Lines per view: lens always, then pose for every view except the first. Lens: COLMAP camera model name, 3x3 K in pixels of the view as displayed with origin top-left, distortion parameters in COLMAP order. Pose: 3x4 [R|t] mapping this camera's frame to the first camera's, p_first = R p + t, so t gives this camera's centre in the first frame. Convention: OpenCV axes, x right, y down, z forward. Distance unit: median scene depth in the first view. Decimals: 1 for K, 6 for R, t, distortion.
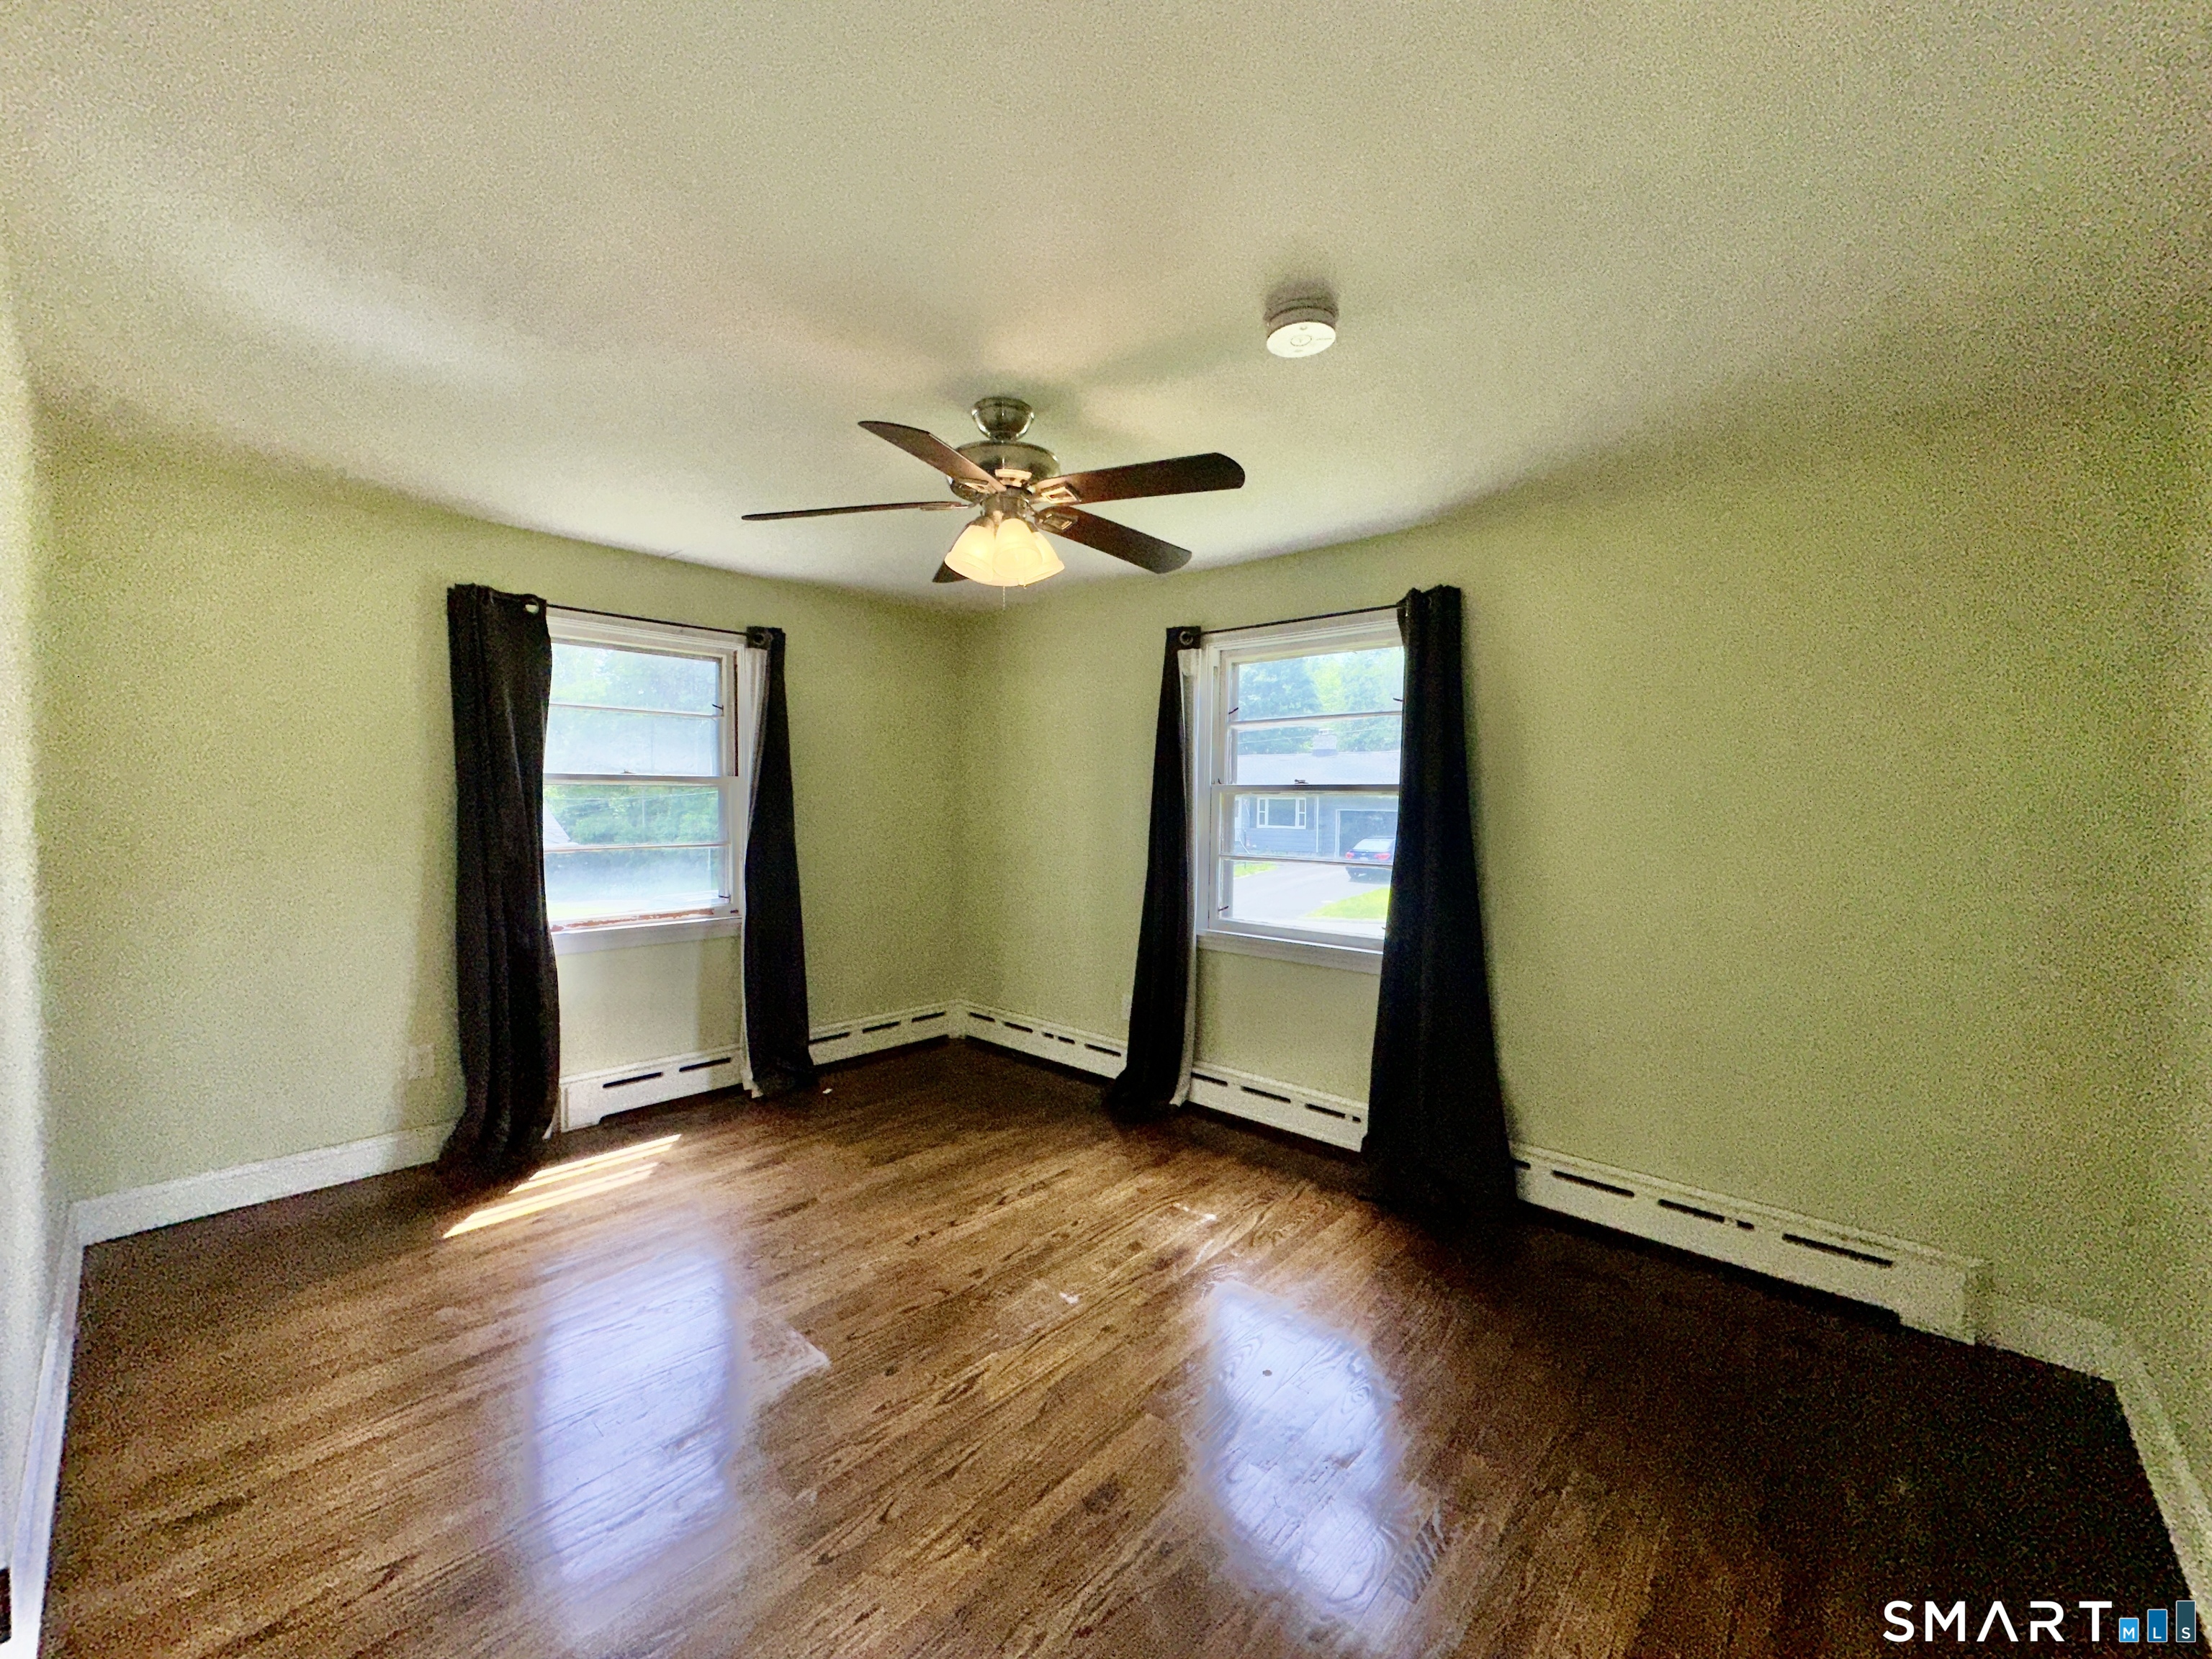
lens RADIAL K [[867.3, 0, 1107.2], [0, 867.3, 873.8], [0, 0, 1]] dist [-0.001063, -0.000031]
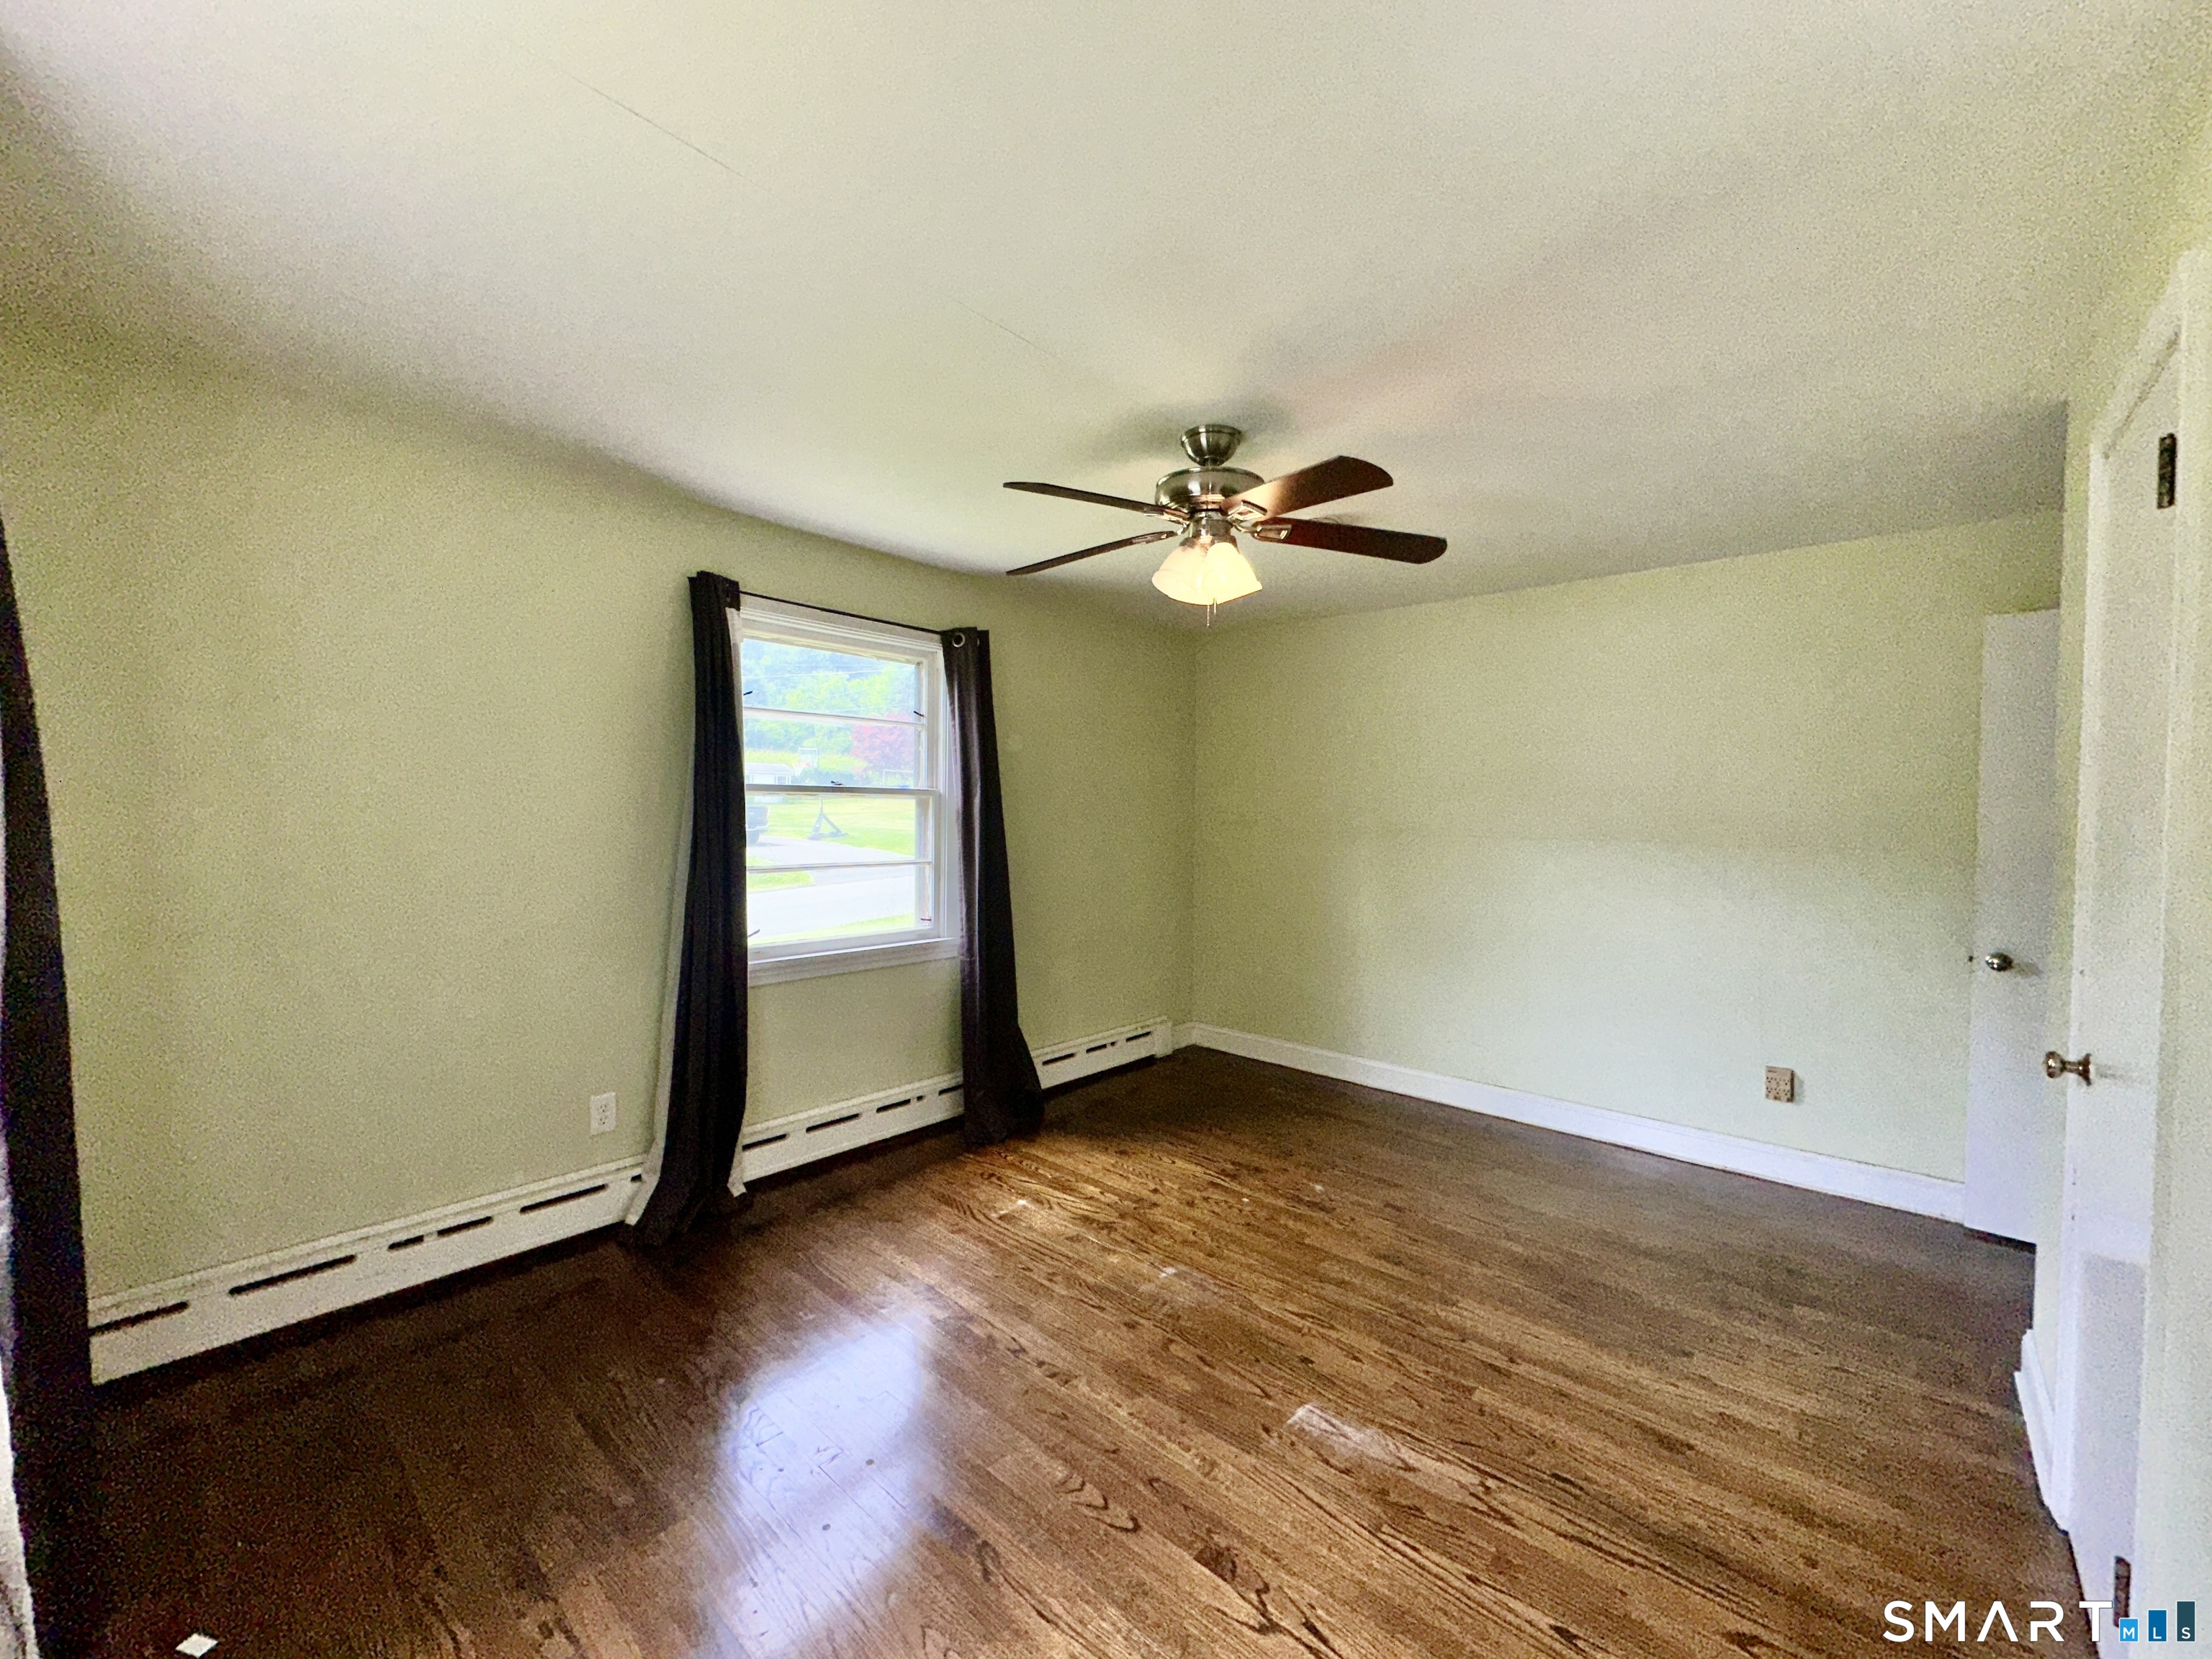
lens RADIAL K [[874.3, 0, 1108.0], [0, 874.3, 831.6], [0, 0, 1]] dist [-0.002113, -0.000131]
pose [[0.007105, -0.033572, 0.999411, -0.782780], [0.077699, 0.996433, 0.032920, -0.064936], [-0.996952, 0.077420, 0.009688, 0.726096]]
